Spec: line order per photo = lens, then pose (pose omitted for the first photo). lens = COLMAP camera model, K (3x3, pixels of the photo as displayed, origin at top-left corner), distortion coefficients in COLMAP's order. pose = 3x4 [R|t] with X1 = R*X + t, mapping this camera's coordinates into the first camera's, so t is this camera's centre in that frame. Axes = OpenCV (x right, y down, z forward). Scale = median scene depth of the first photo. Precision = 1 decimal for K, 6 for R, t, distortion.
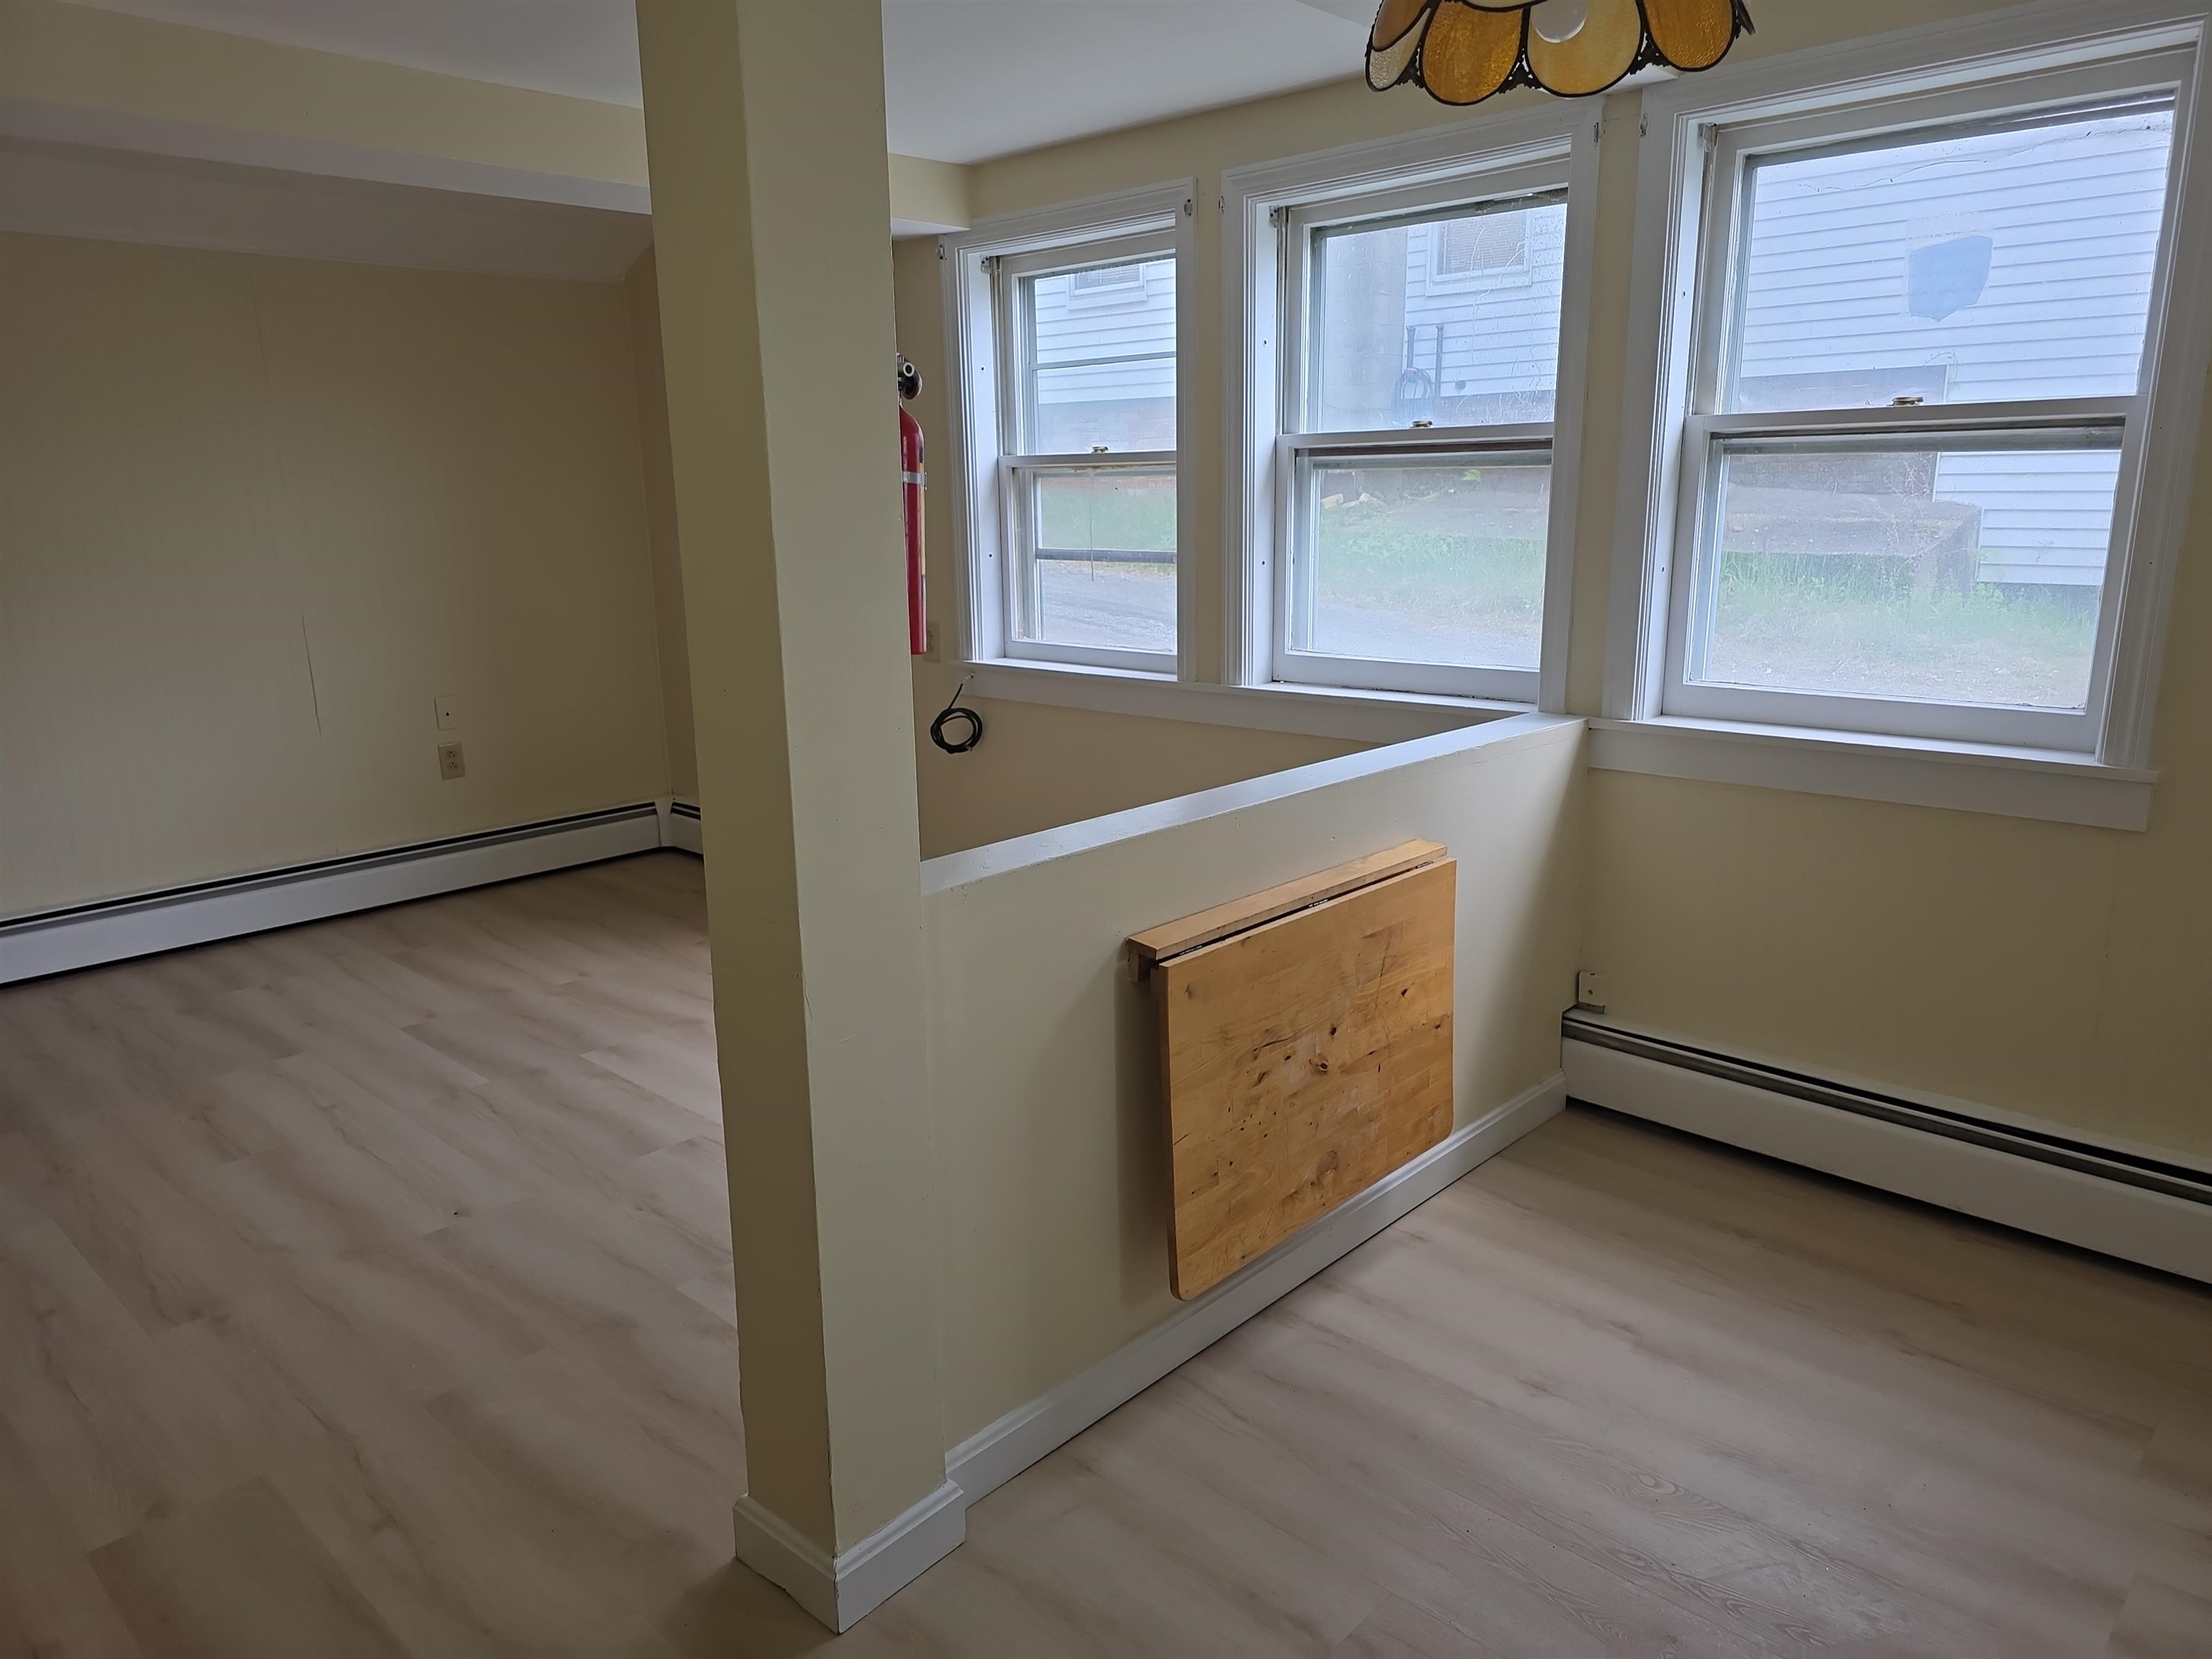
lens RADIAL K [[1475.8, 0, 1113.3], [0, 1475.8, 827.4], [0, 0, 1]] dist [0.072929, -0.067703]
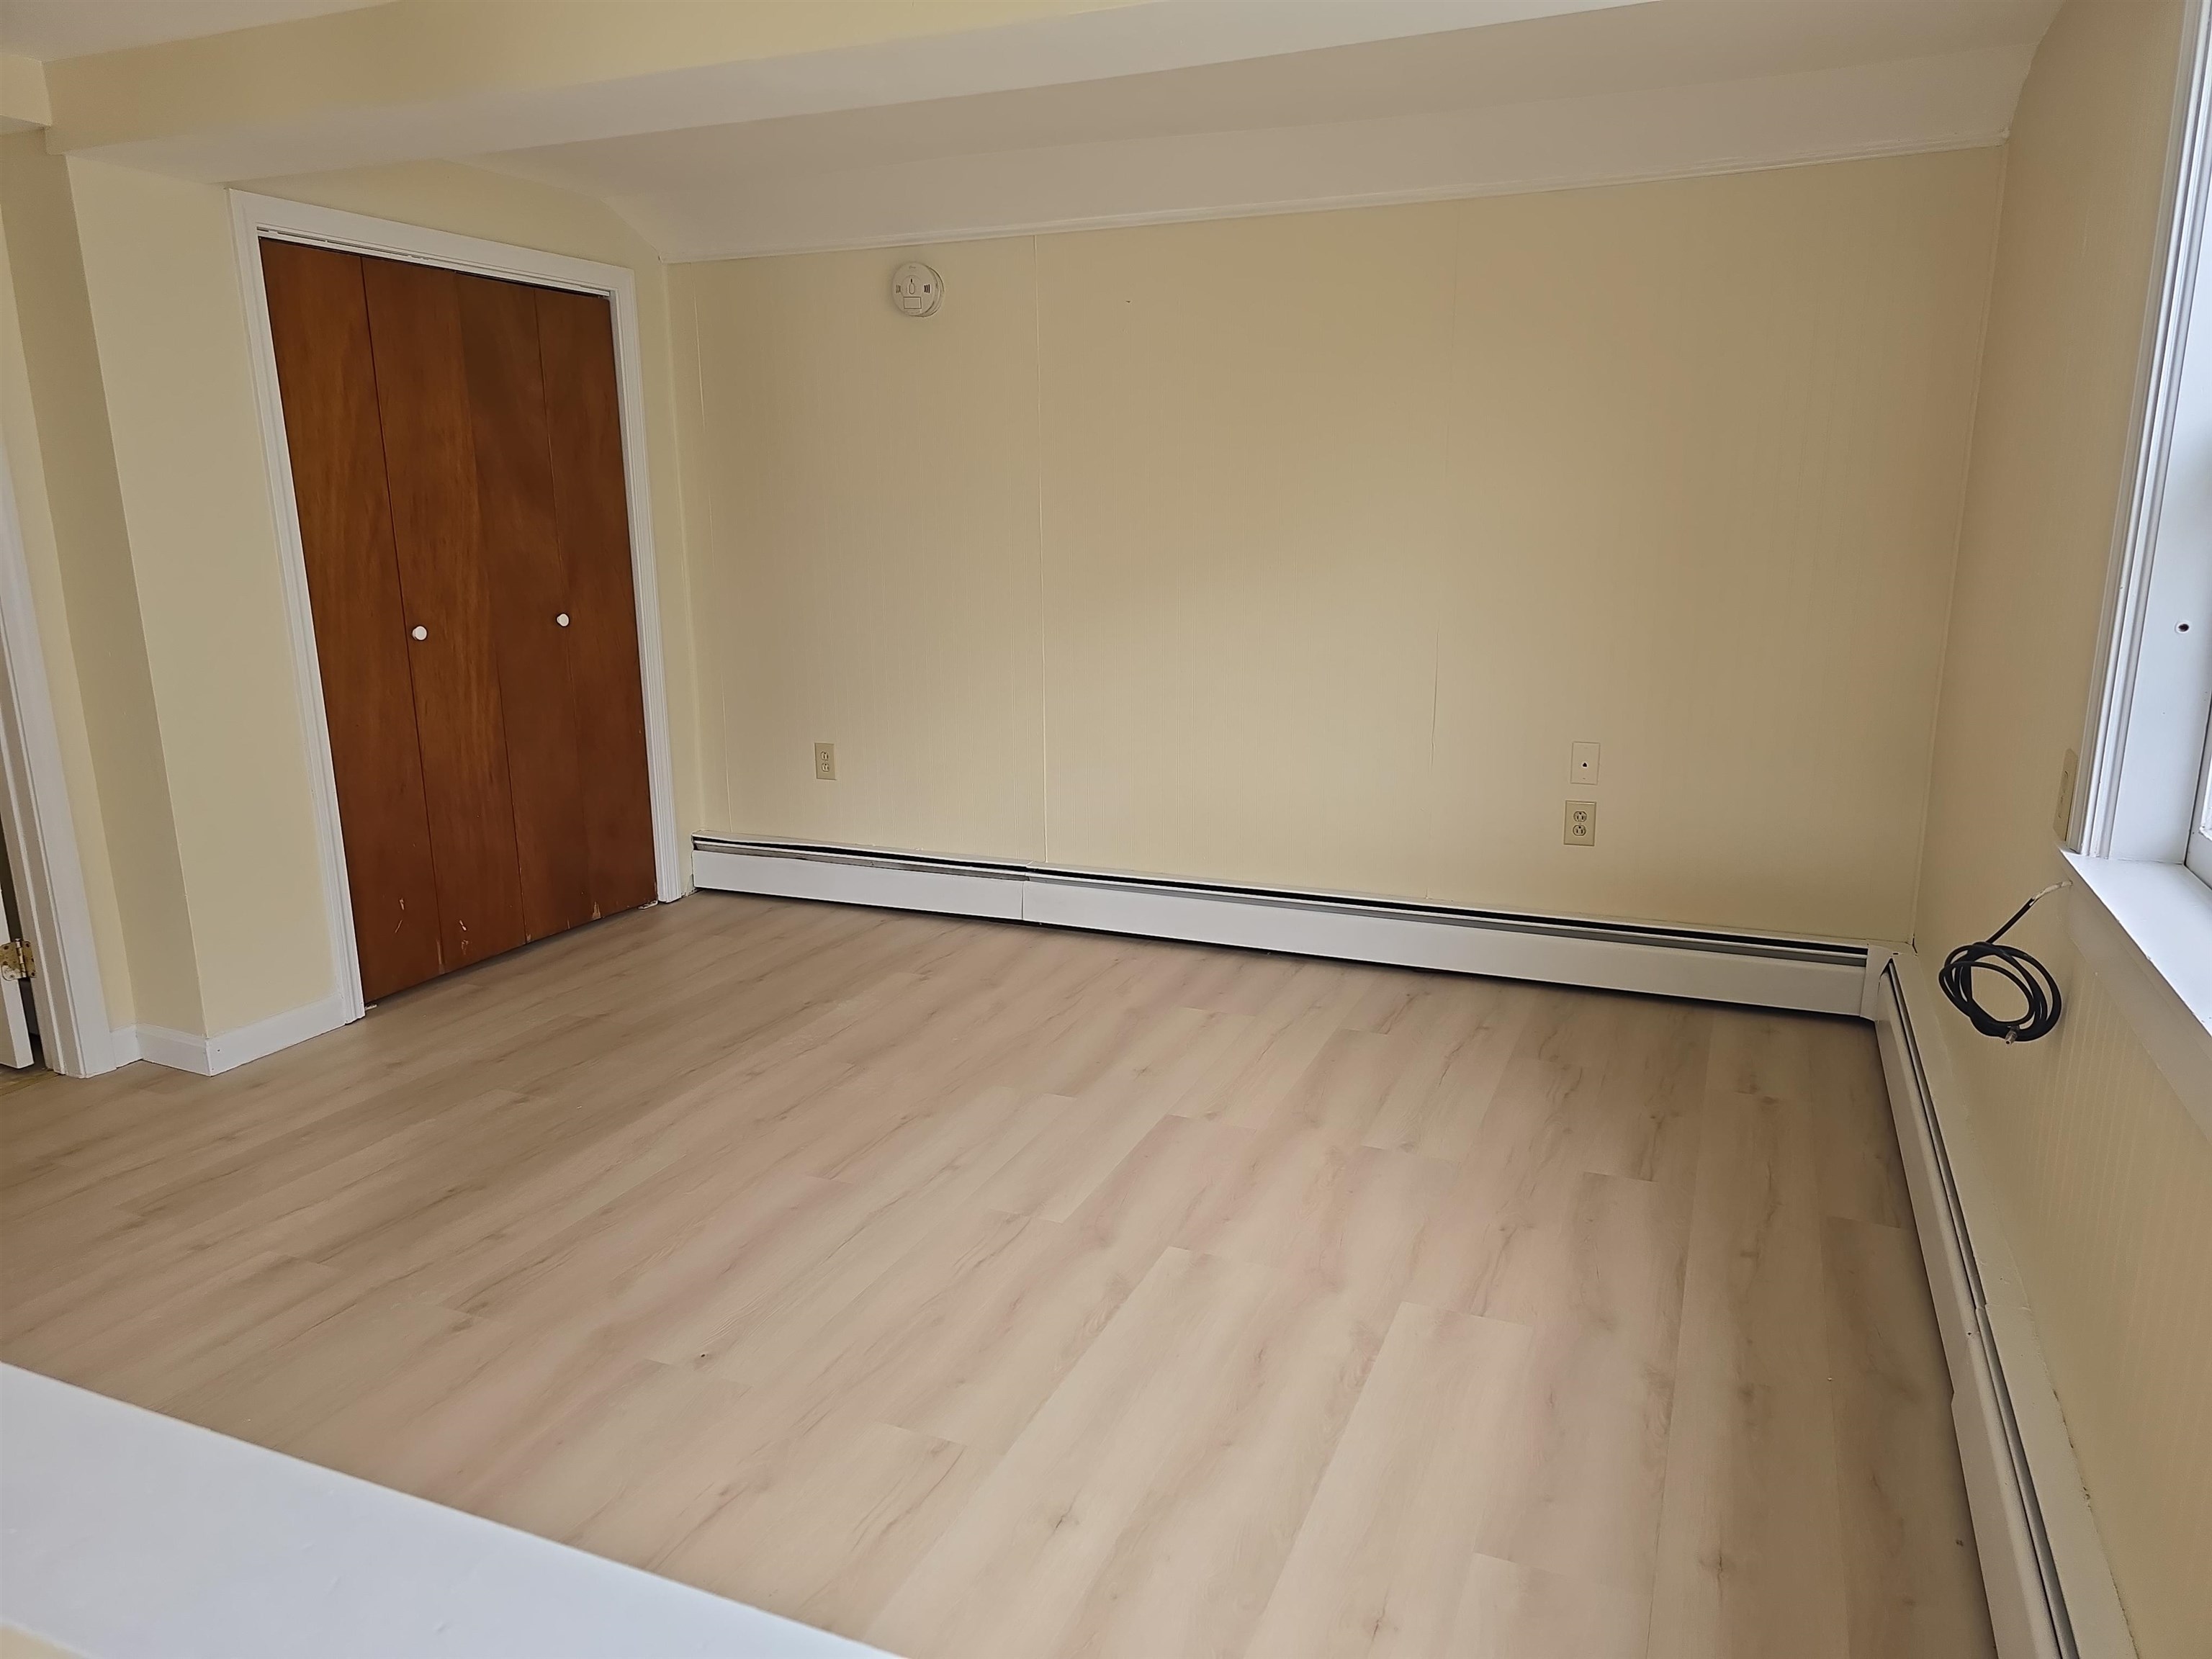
lens RADIAL K [[1475.8, 0, 1113.3], [0, 1475.8, 827.4], [0, 0, 1]] dist [0.072929, -0.067703]
pose [[0.346540, 0.220982, -0.911634, 0.277802], [-0.210307, 0.965418, 0.154075, -0.168293], [0.914156, 0.138330, 0.381030, 0.726594]]
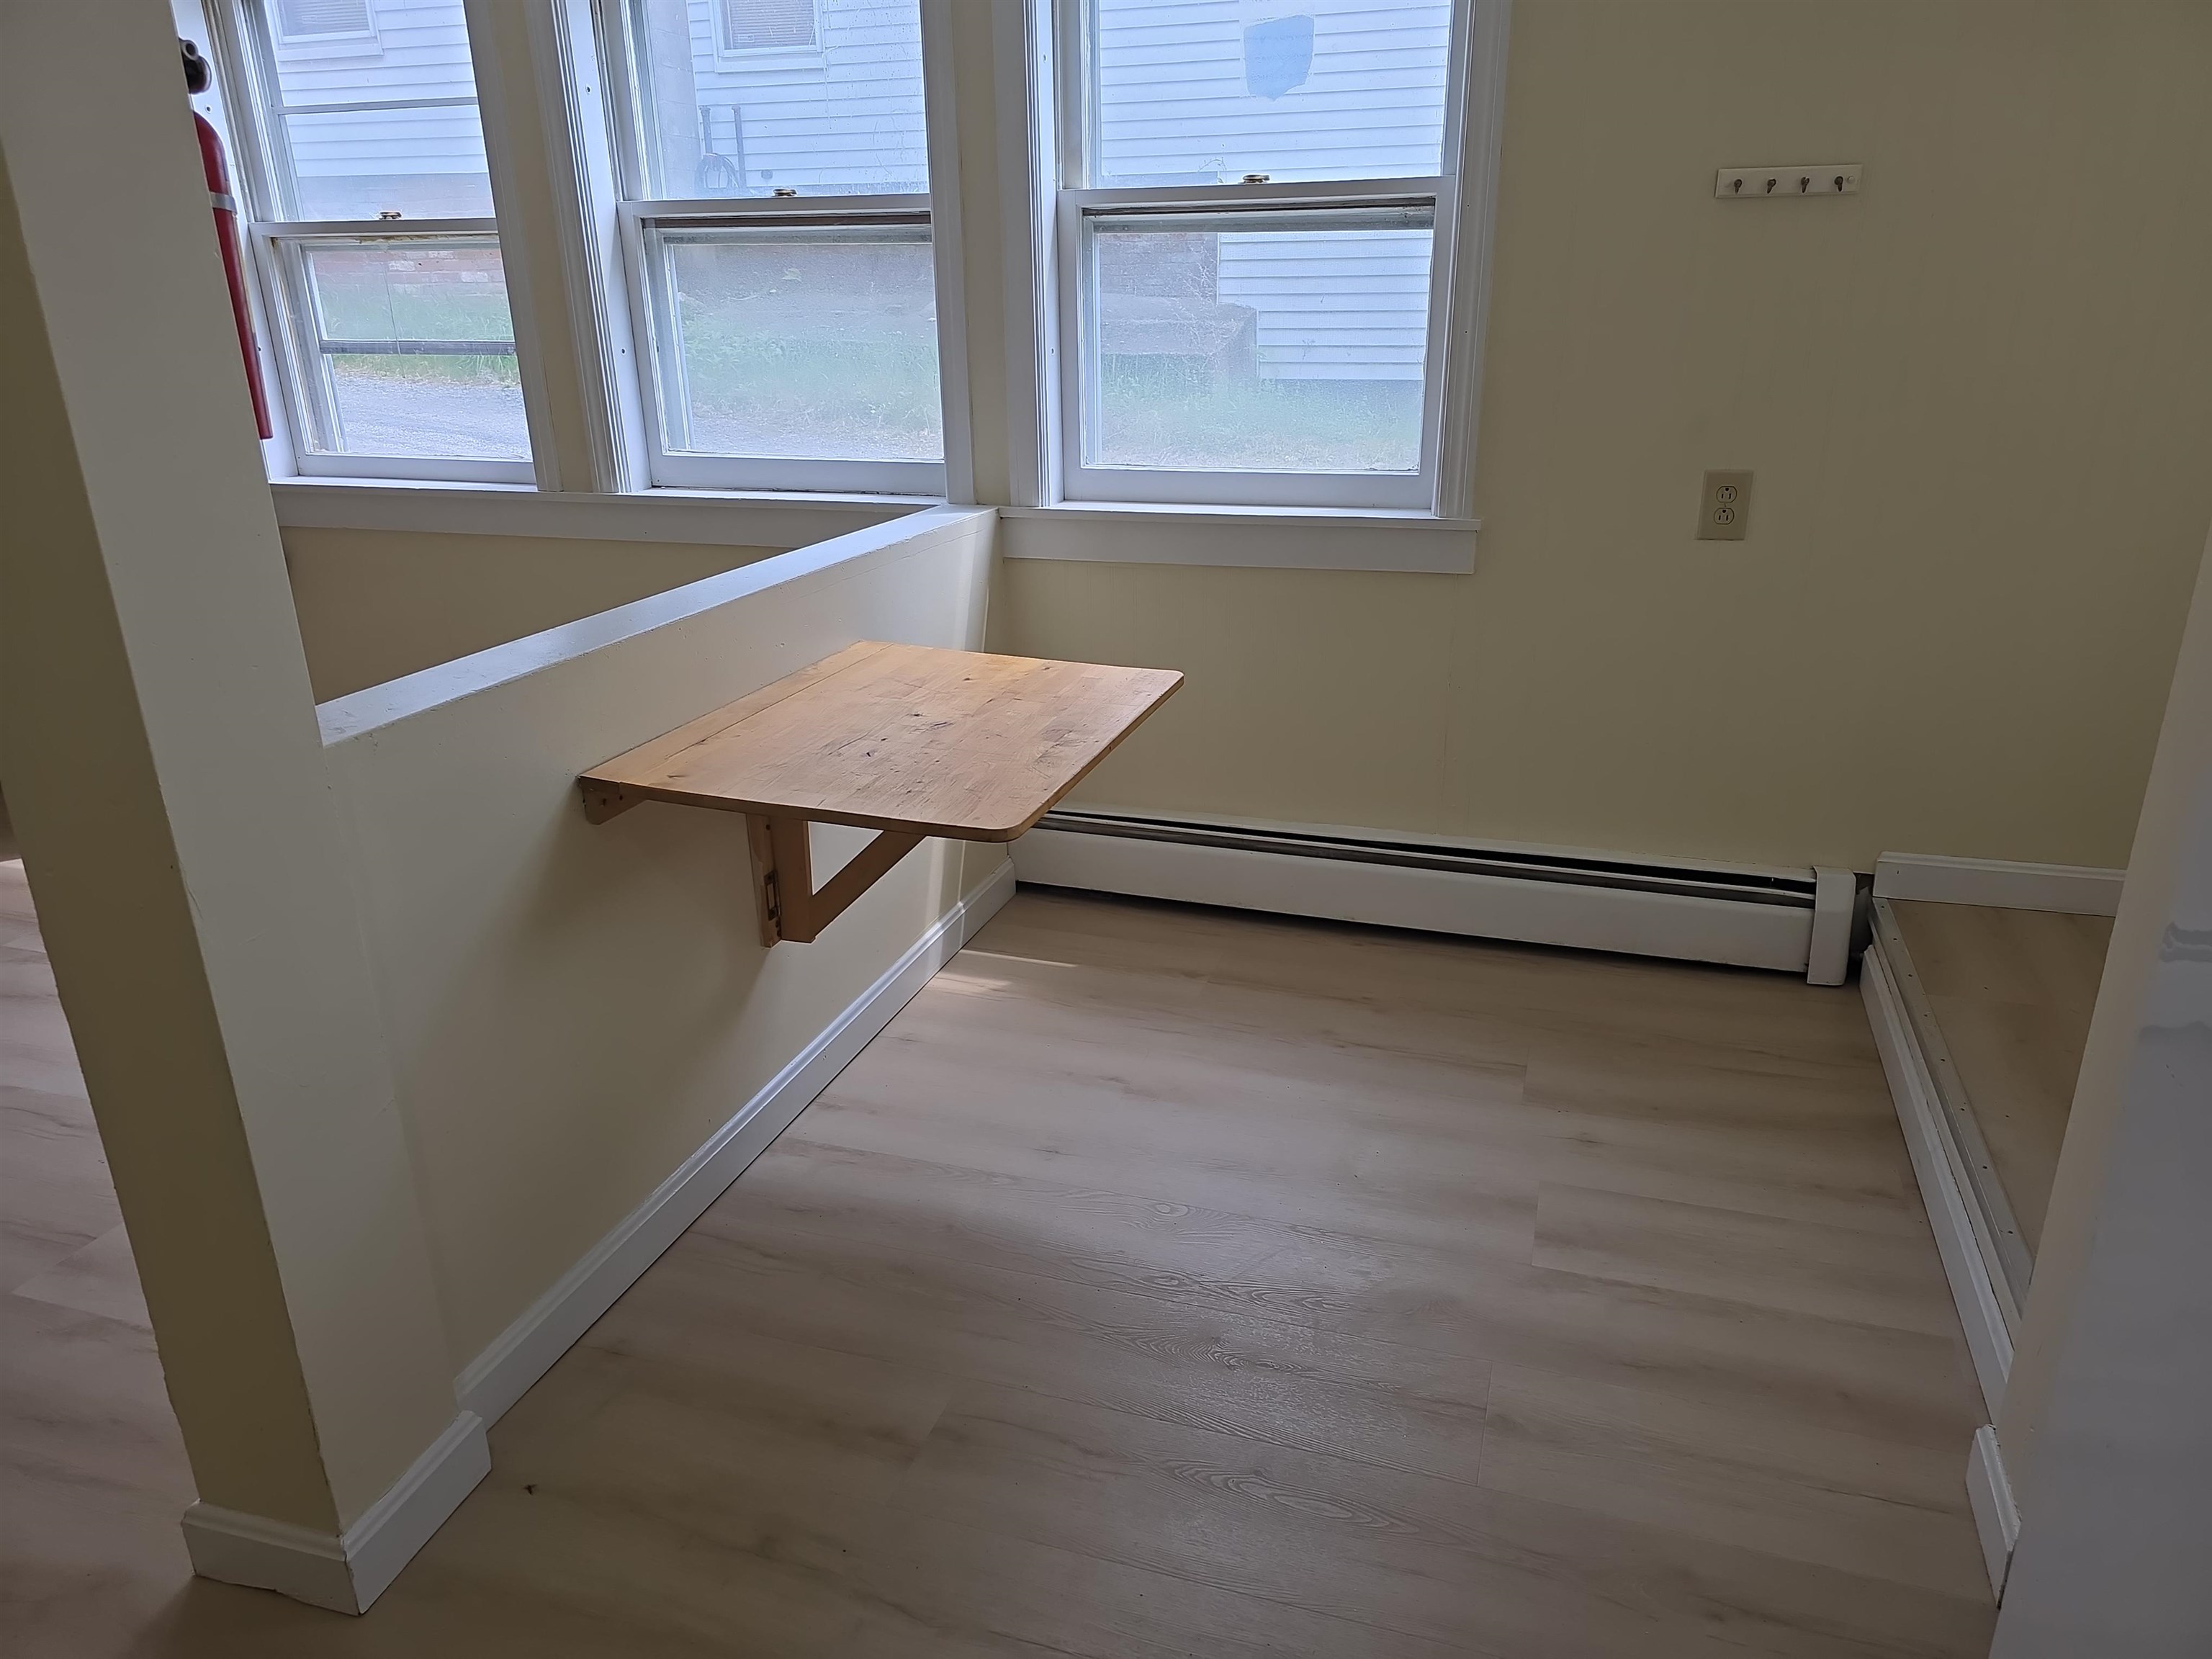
lens RADIAL K [[1475.8, 0, 1113.3], [0, 1475.8, 827.4], [0, 0, 1]] dist [0.072929, -0.067703]
pose [[0.903905, -0.142593, 0.403266, -0.039593], [0.094375, 0.986048, 0.137125, 0.009183], [-0.417193, -0.085889, 0.904750, 0.043596]]
